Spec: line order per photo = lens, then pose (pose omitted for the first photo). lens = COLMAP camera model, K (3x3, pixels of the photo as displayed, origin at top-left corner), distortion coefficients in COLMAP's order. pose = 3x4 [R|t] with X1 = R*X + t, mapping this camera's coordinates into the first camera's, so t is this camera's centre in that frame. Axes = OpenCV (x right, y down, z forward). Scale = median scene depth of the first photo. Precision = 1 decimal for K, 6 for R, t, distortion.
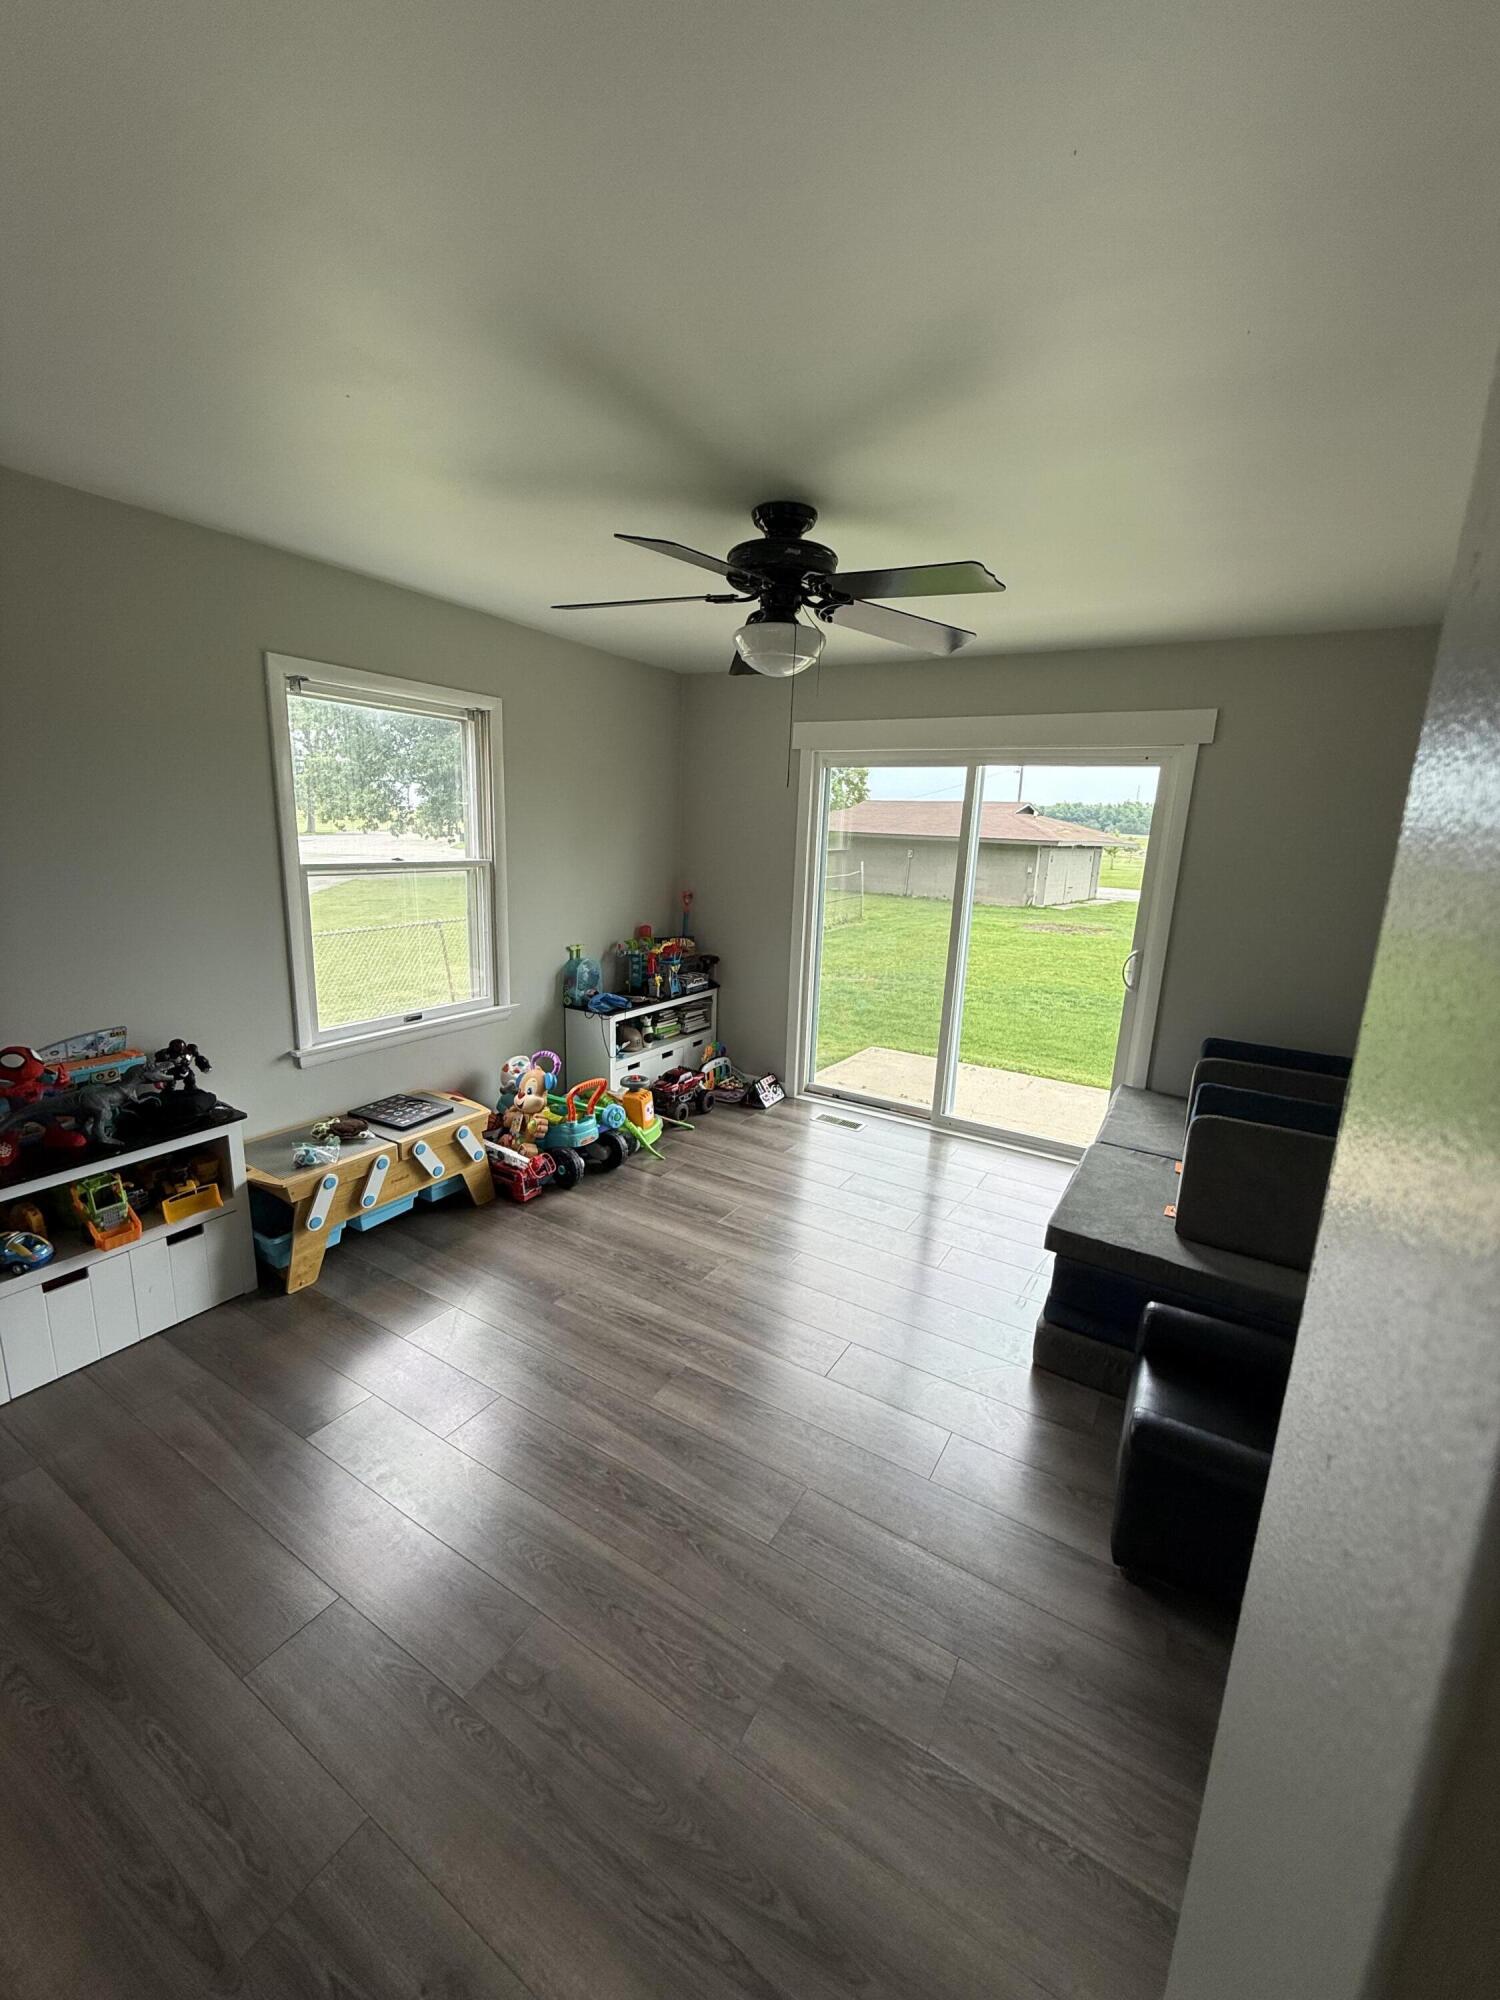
lens RADIAL K [[798.2, 0, 748.0], [0, 798.2, 994.5], [0, 0, 1]] dist [-0.000354, 0.000197]
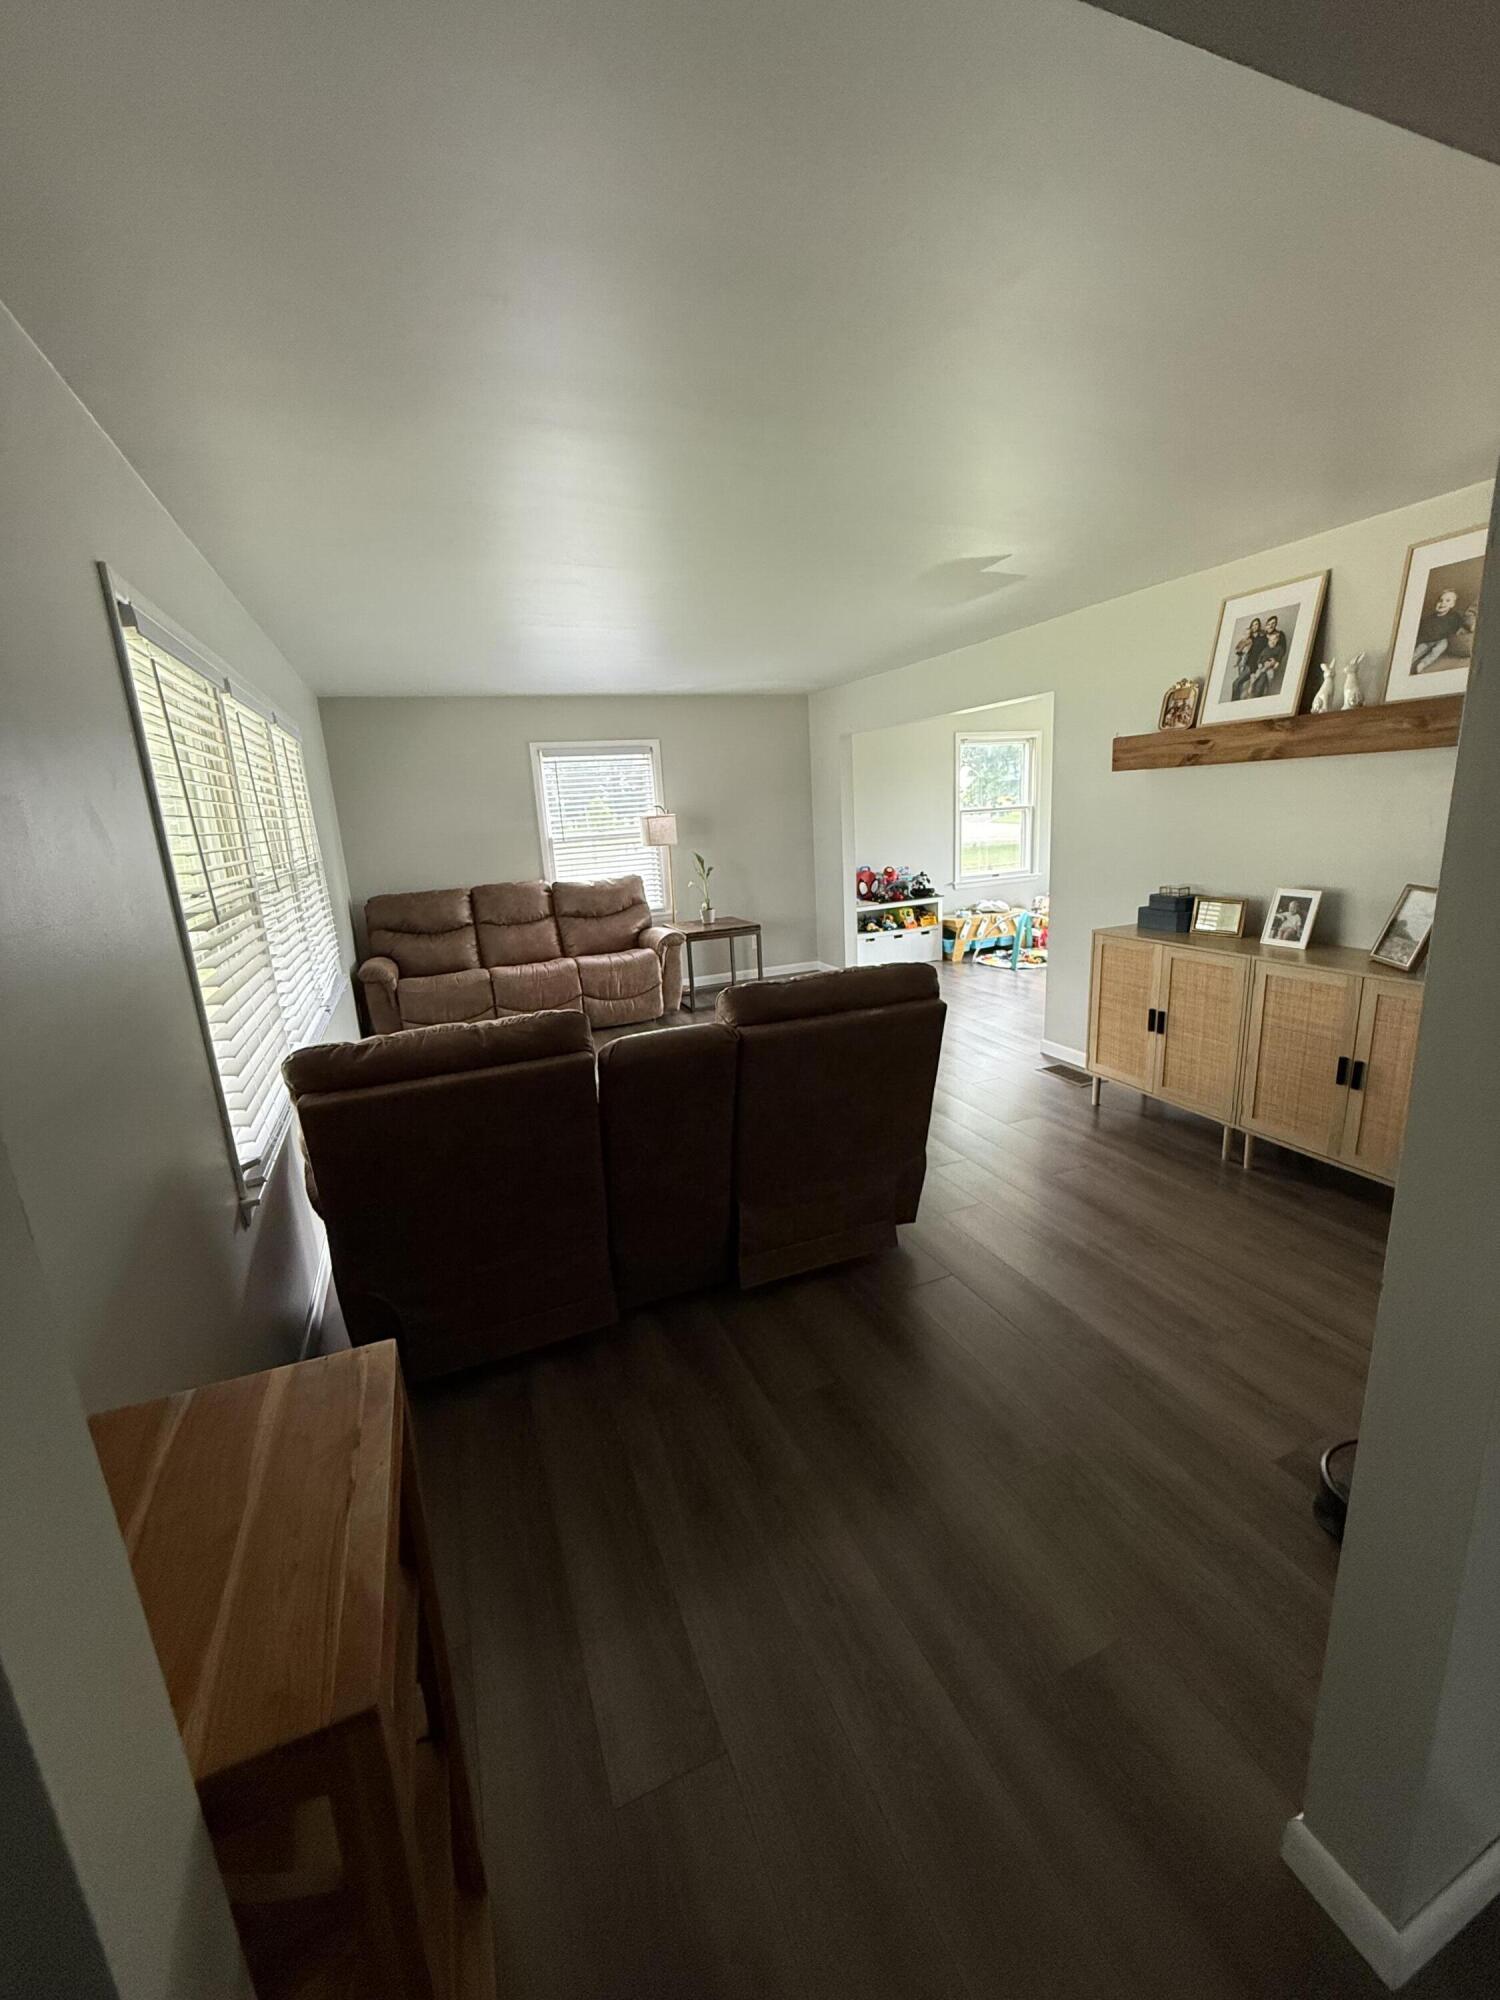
lens RADIAL K [[798.2, 0, 750.1], [0, 798.2, 995.1], [0, 0, 1]] dist [-0.000354, 0.000197]
pose [[0.799023, 0.056040, -0.598683, 0.548929], [-0.038493, 0.998372, 0.042079, 0.400736], [0.600067, -0.010577, 0.799880, -1.689245]]
